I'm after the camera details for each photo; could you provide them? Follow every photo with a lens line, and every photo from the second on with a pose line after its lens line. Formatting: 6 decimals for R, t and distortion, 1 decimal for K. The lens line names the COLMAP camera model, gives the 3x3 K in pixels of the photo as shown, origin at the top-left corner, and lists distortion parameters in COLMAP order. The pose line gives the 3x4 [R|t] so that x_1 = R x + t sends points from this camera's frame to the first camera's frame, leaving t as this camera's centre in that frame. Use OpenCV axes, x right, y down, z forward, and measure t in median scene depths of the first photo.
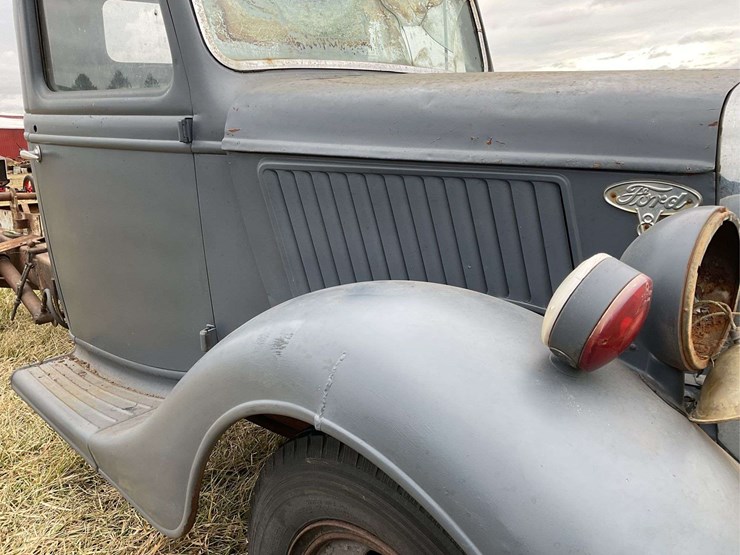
lens RADIAL K [[608.0, 0, 370.0], [0, 608.0, 277.5], [0, 0, 1]] dist [0.069412, -0.145351]
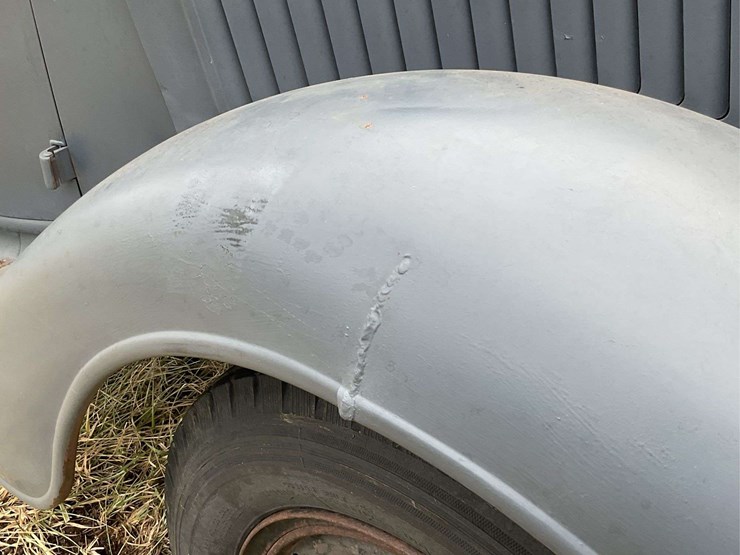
lens RADIAL K [[788.9, 0, 370.0], [0, 788.9, 277.5], [0, 0, 1]] dist [0.052932, -0.002417]
pose [[0.992275, -0.035944, 0.118739, -0.076061], [0.000754, 0.958838, 0.283954, -0.011327], [-0.124058, -0.281671, 0.951457, 0.262933]]
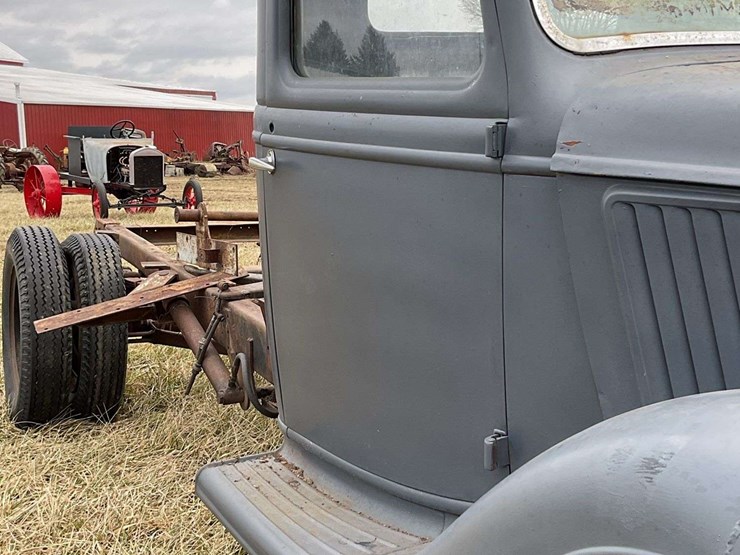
lens RADIAL K [[1053.8, 0, 370.0], [0, 1053.8, 277.5], [0, 0, 1]] dist [0.061408, -0.018569]
pose [[0.947534, 0.063498, -0.313285, -0.056006], [-0.089570, 0.993551, -0.069527, 0.006798], [0.306849, 0.093940, 0.947111, -0.146533]]
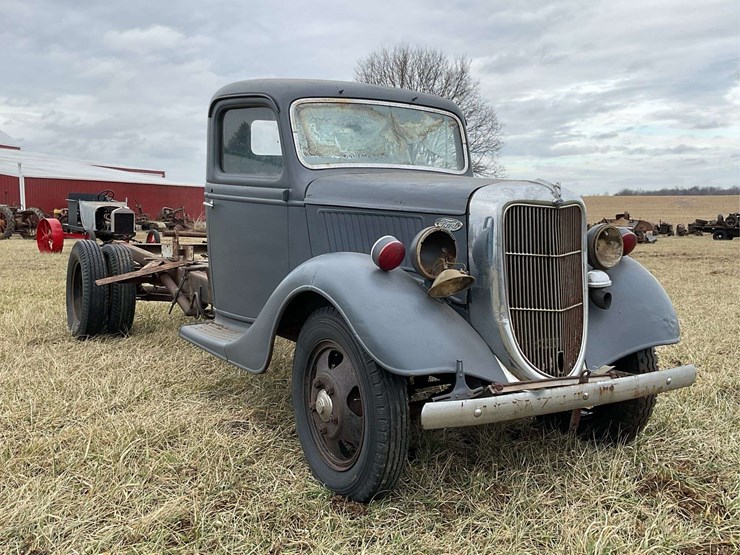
lens RADIAL K [[799.1, 0, 407.4], [0, 799.1, 286.9], [0, 0, 1]] dist [0.007755, -0.039707]
pose [[0.984704, 0.058590, -0.164089, 0.615862], [-0.078622, 0.989852, -0.118375, 0.387244], [0.155488, 0.129465, 0.979317, -1.687000]]
